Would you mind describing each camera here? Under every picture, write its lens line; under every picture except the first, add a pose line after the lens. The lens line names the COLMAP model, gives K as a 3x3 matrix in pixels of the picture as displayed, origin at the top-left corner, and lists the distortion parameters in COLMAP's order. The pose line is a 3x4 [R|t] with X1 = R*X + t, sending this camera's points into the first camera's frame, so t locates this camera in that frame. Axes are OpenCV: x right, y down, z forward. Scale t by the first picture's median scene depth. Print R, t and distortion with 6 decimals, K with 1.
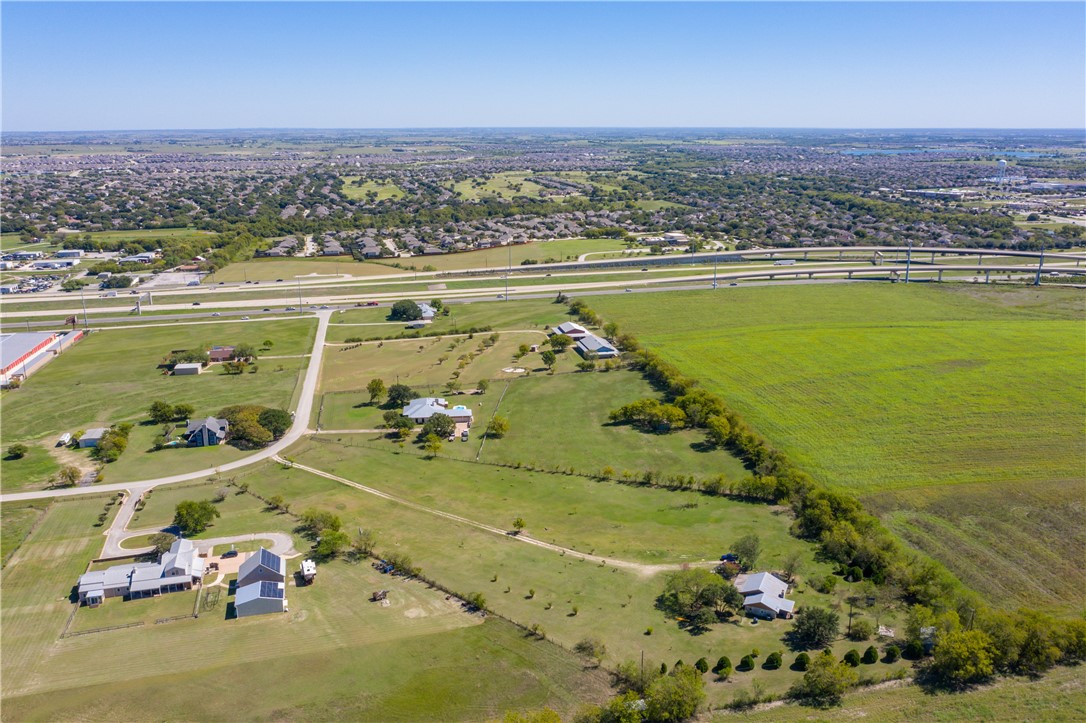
lens RADIAL K [[871.9, 0, 543.0], [0, 871.9, 361.5], [0, 0, 1]] dist [-0.015214, 0.005562]
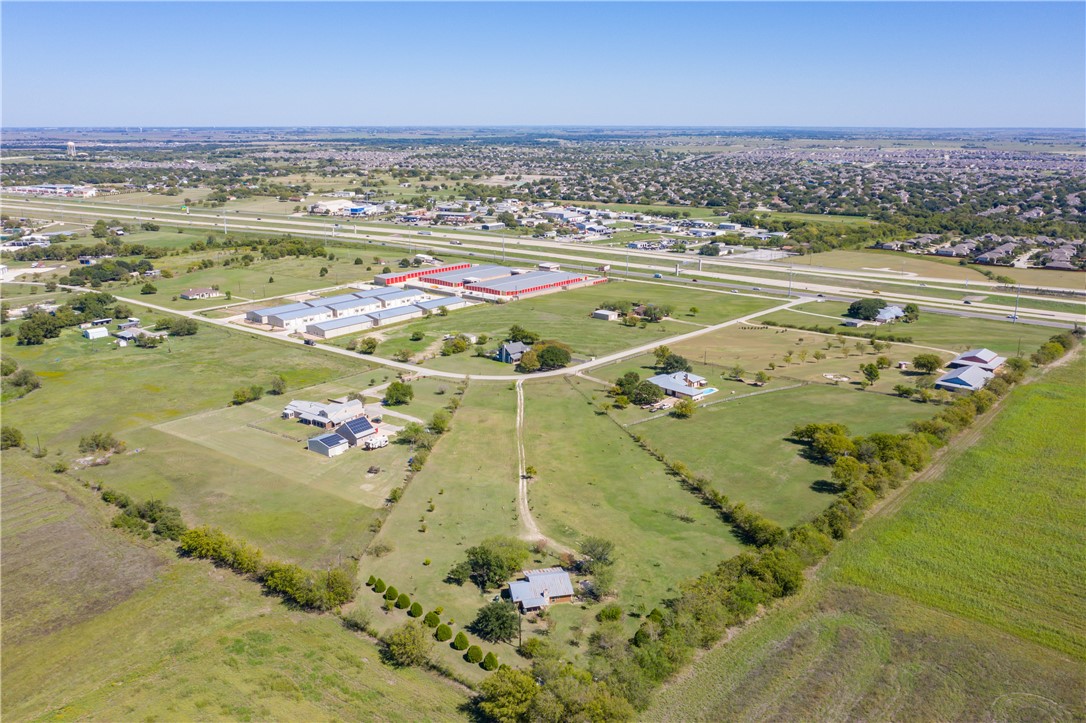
lens RADIAL K [[873.7, 0, 543.0], [0, 873.7, 361.5], [0, 0, 1]] dist [-0.015539, 0.006295]
pose [[0.613120, 0.213506, -0.760591, 0.432736], [-0.211918, 0.971949, 0.102008, -0.031541], [0.761035, 0.098640, 0.641167, 0.174842]]
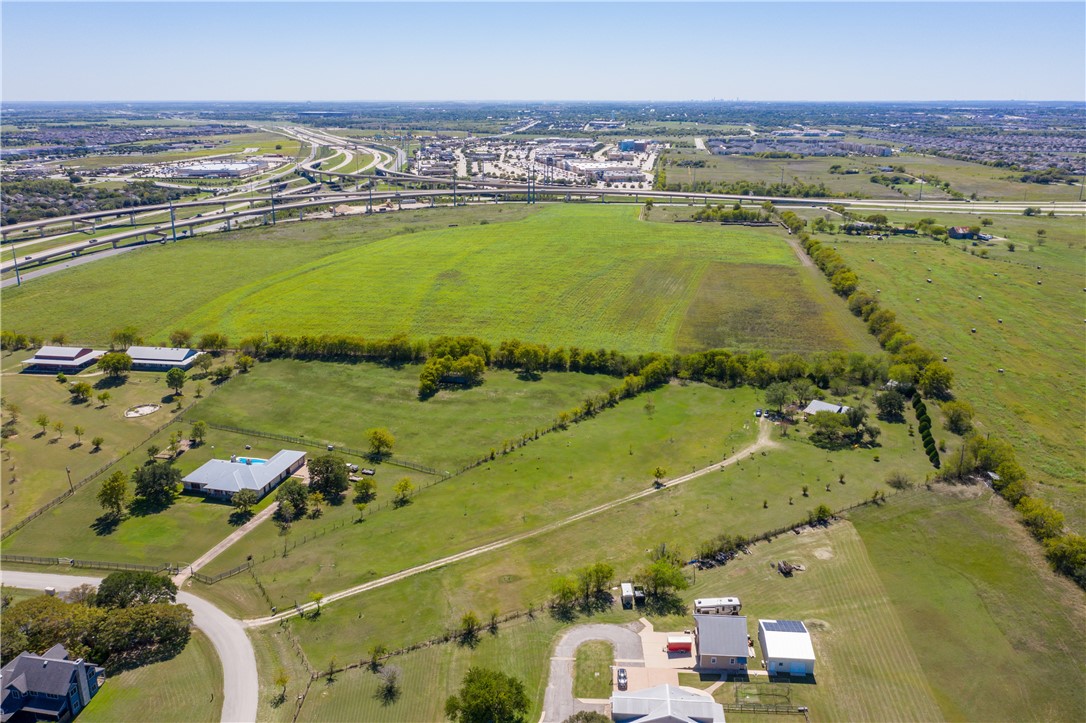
lens RADIAL K [[851.4, 0, 543.0], [0, 851.4, 361.5], [0, 0, 1]] dist [-0.012168, 0.000369]
pose [[0.342719, -0.277835, 0.897414, -0.476955], [0.245593, 0.948544, 0.199873, -0.077161], [-0.906768, 0.151898, 0.393318, 0.414601]]
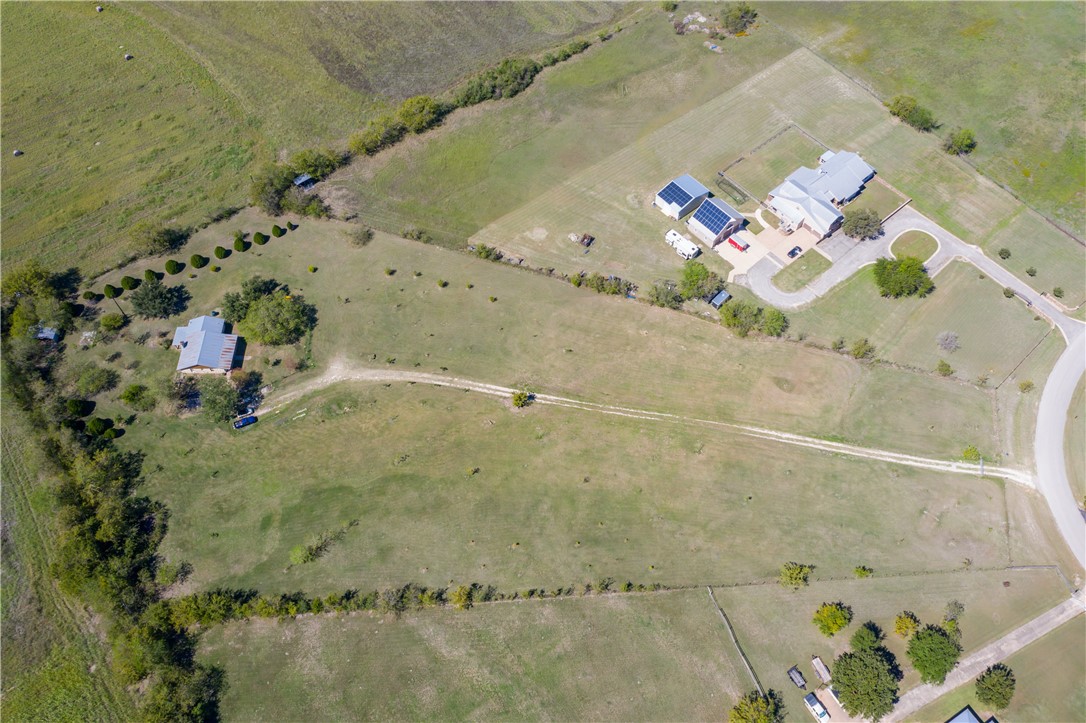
lens RADIAL K [[865.9, 0, 543.0], [0, 865.9, 361.5], [0, 0, 1]] dist [-0.014543, 0.005616]
pose [[-0.908632, 0.360133, -0.211406, 0.057886], [-0.090161, 0.325119, 0.941365, -0.302341], [0.407749, 0.874415, -0.262943, 0.663179]]
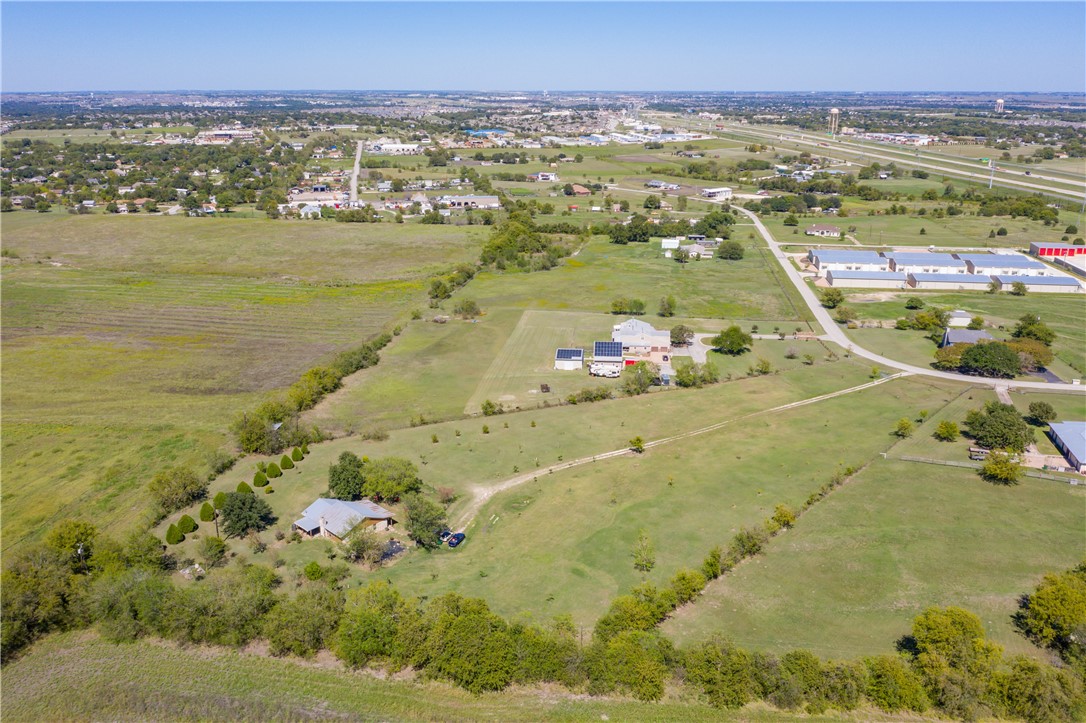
lens RADIAL K [[873.7, 0, 543.0], [0, 873.7, 361.5], [0, 0, 1]] dist [-0.015539, 0.006295]
pose [[-0.348128, 0.285030, -0.893065, 0.403162], [-0.244426, 0.892106, 0.380004, -0.096723], [0.905021, 0.350578, -0.240899, 0.613348]]
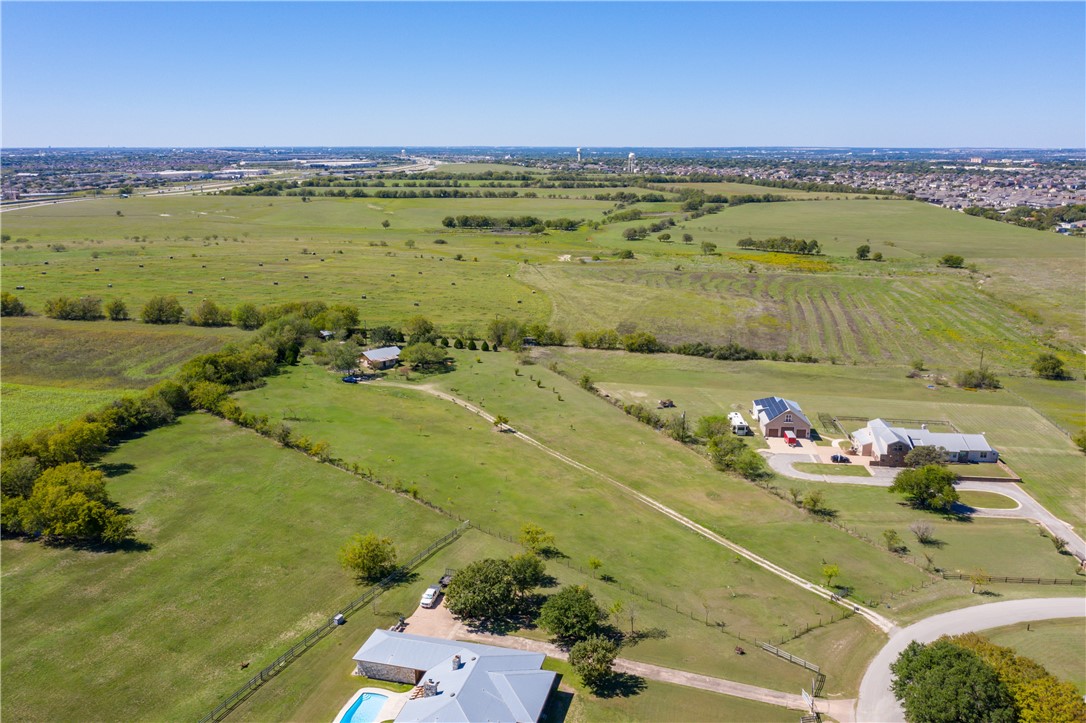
lens RADIAL K [[865.9, 0, 543.0], [0, 865.9, 361.5], [0, 0, 1]] dist [-0.014543, 0.005616]
pose [[-0.937156, -0.079123, 0.339820, -0.198296], [0.095806, 0.878156, 0.468683, -0.148822], [-0.335499, 0.471786, -0.815389, 0.932707]]
